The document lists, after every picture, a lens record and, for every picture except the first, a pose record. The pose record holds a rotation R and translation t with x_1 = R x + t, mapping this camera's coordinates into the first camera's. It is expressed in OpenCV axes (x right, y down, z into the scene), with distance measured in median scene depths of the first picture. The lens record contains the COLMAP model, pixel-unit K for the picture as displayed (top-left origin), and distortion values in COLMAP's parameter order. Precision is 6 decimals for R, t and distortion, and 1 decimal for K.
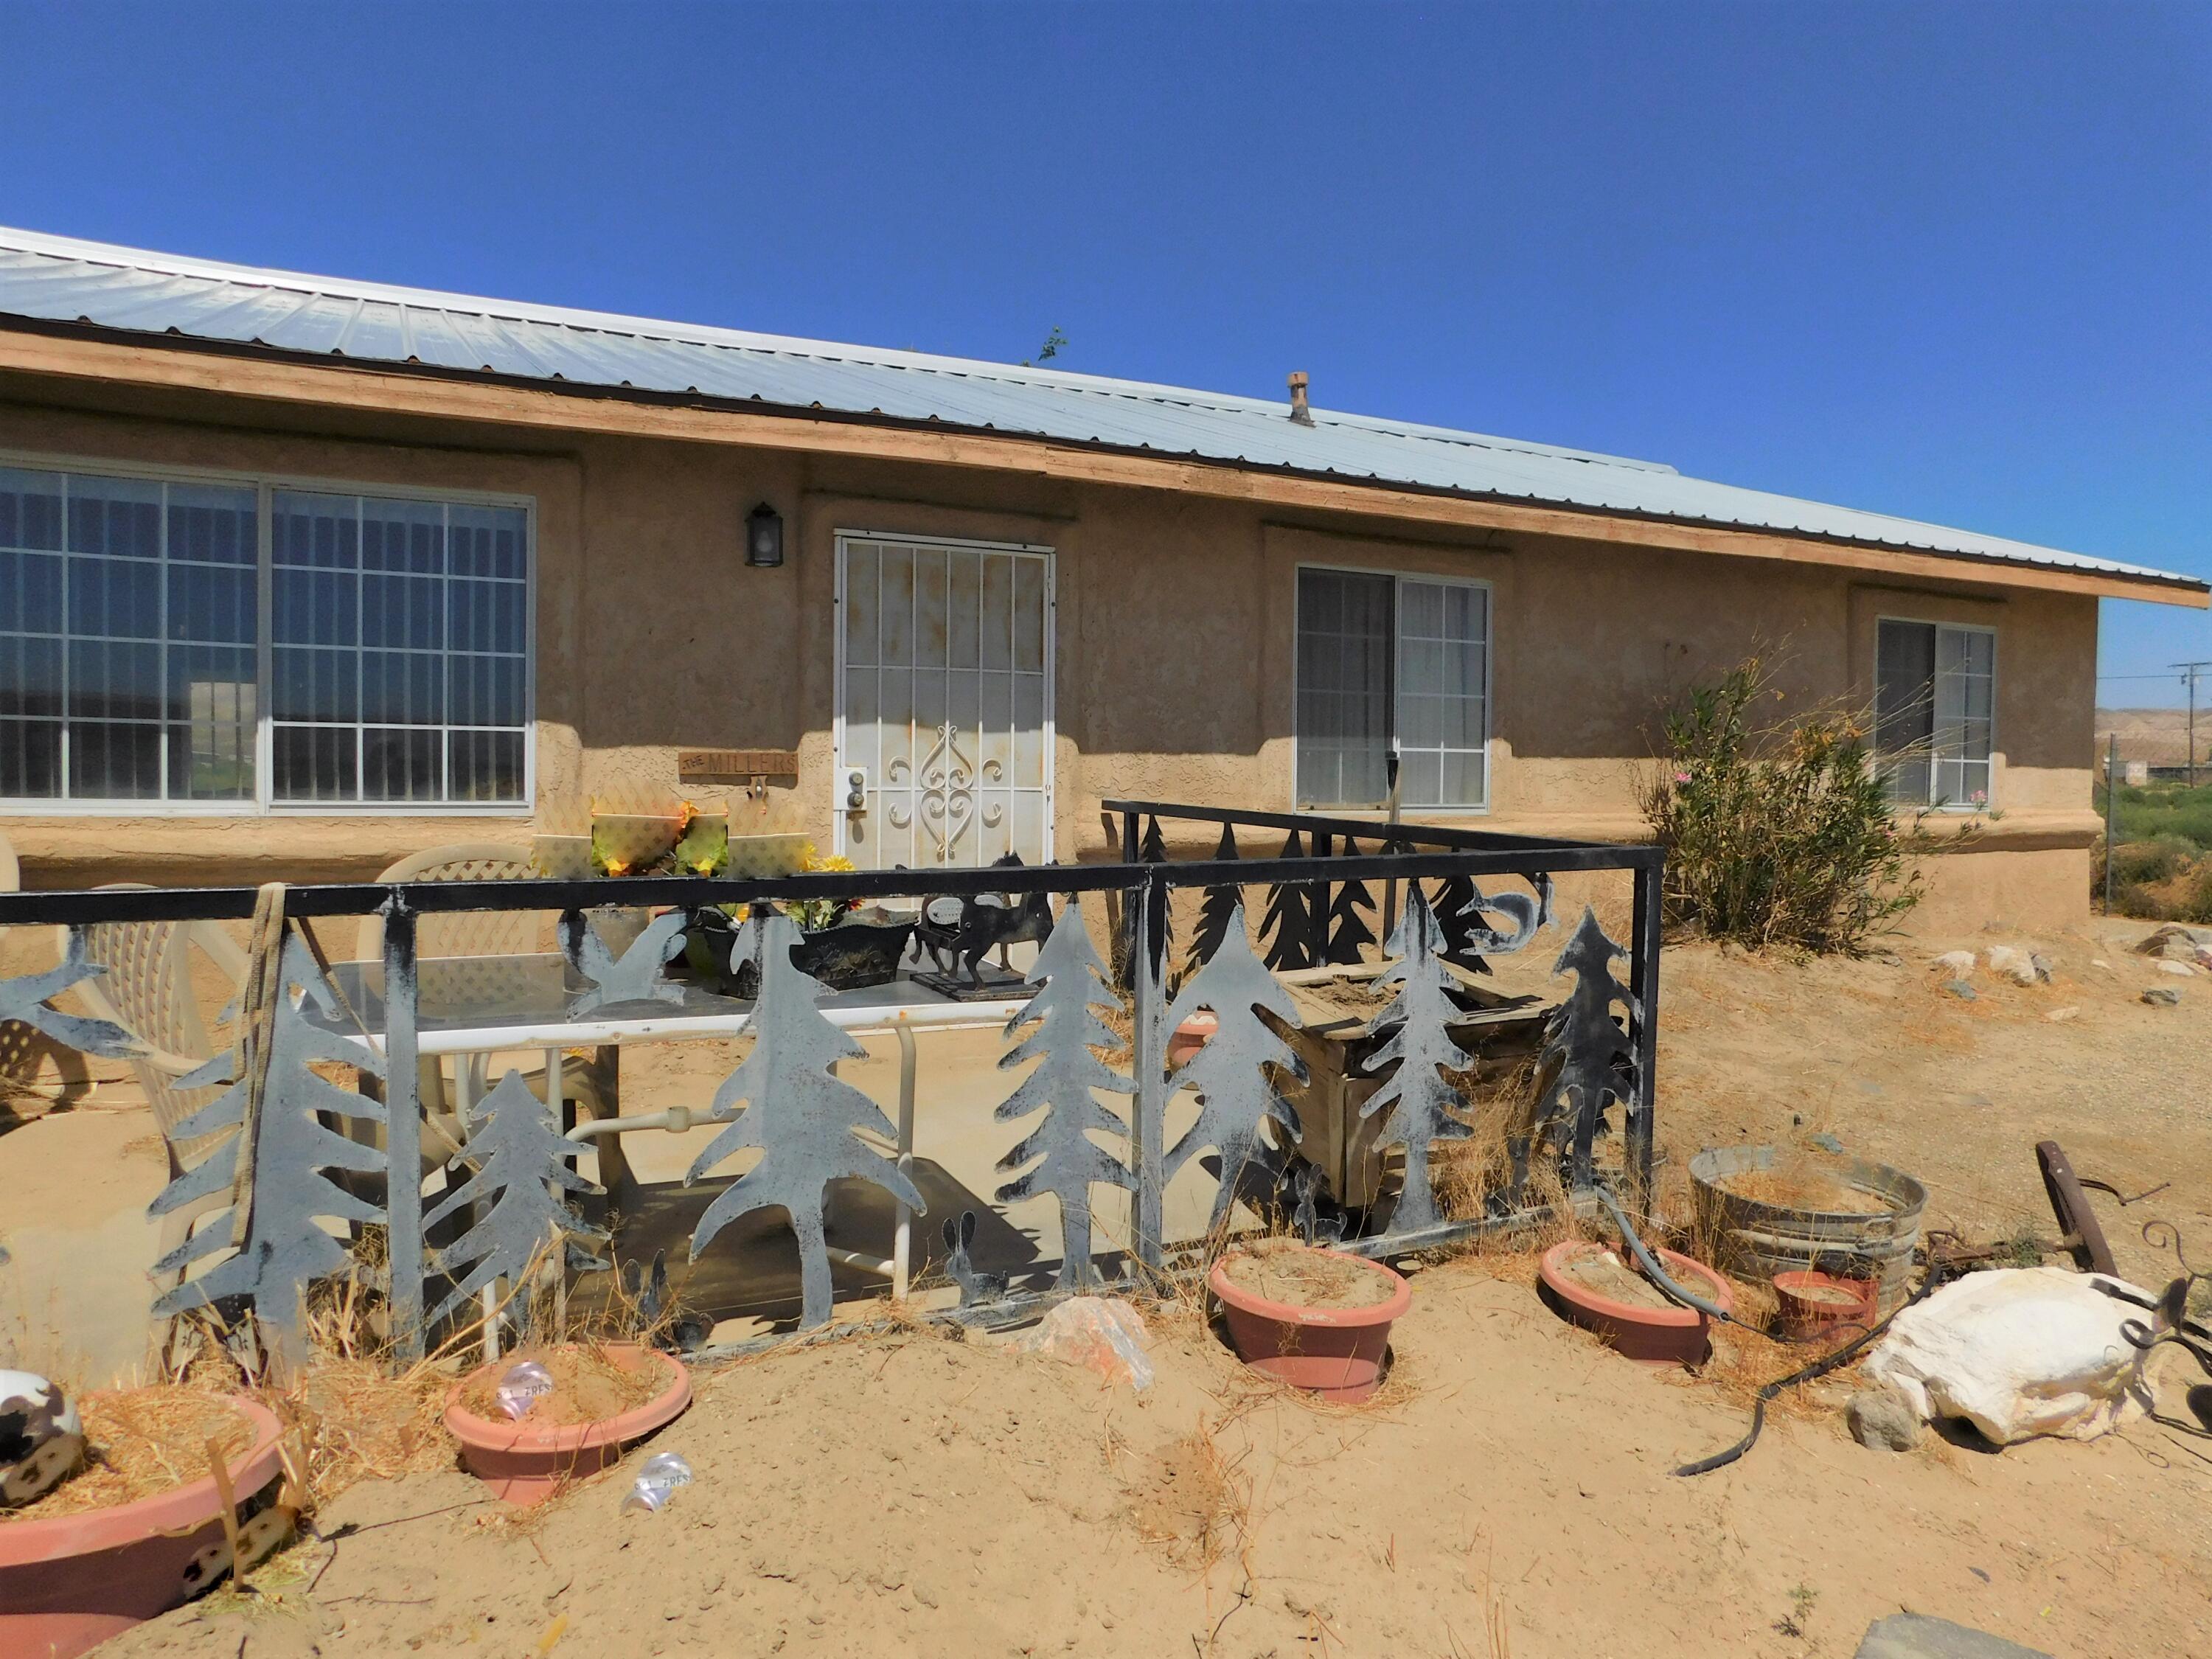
lens RADIAL K [[1446.6, 0, 1106.0], [0, 1446.6, 829.5], [0, 0, 1]] dist [-0.021141, 0.001388]
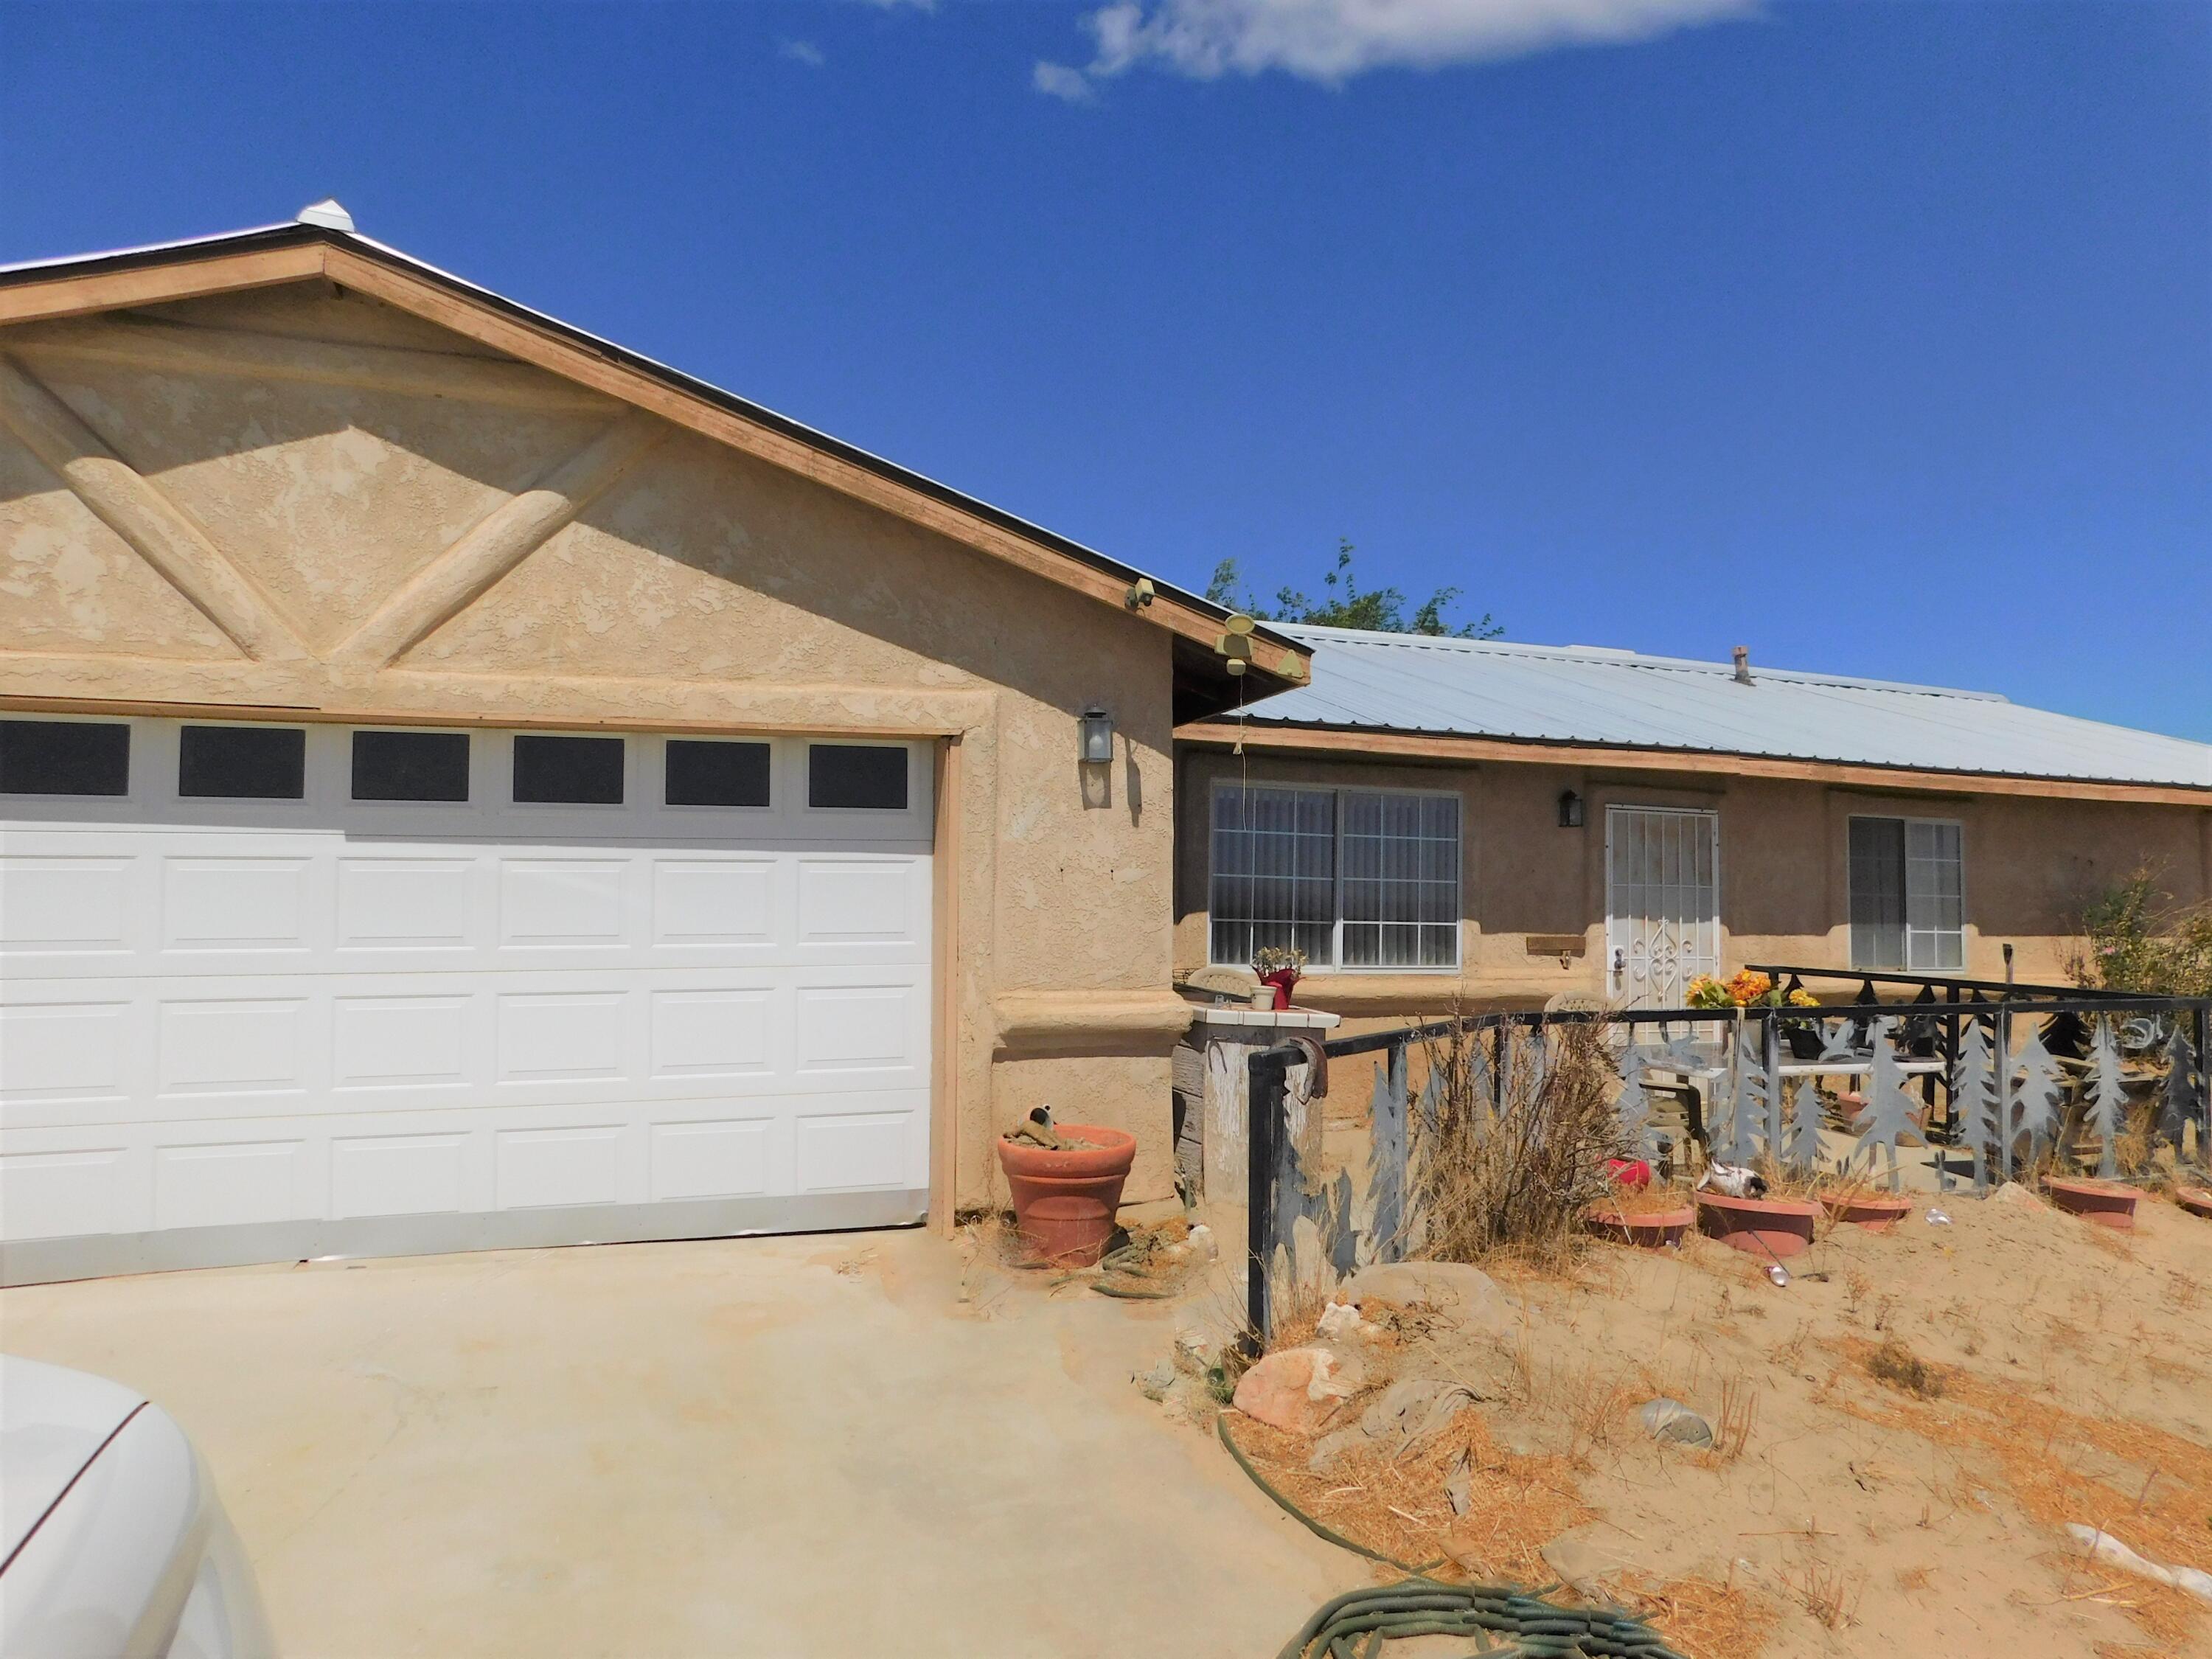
lens RADIAL K [[1529.8, 0, 1106.0], [0, 1529.8, 829.5], [0, 0, 1]] dist [0.017630, 0.000549]
pose [[0.998481, 0.000681, -0.055090, -0.665089], [-0.005782, 0.995697, -0.092485, -0.008506], [0.054790, 0.092663, 0.994189, -0.808882]]
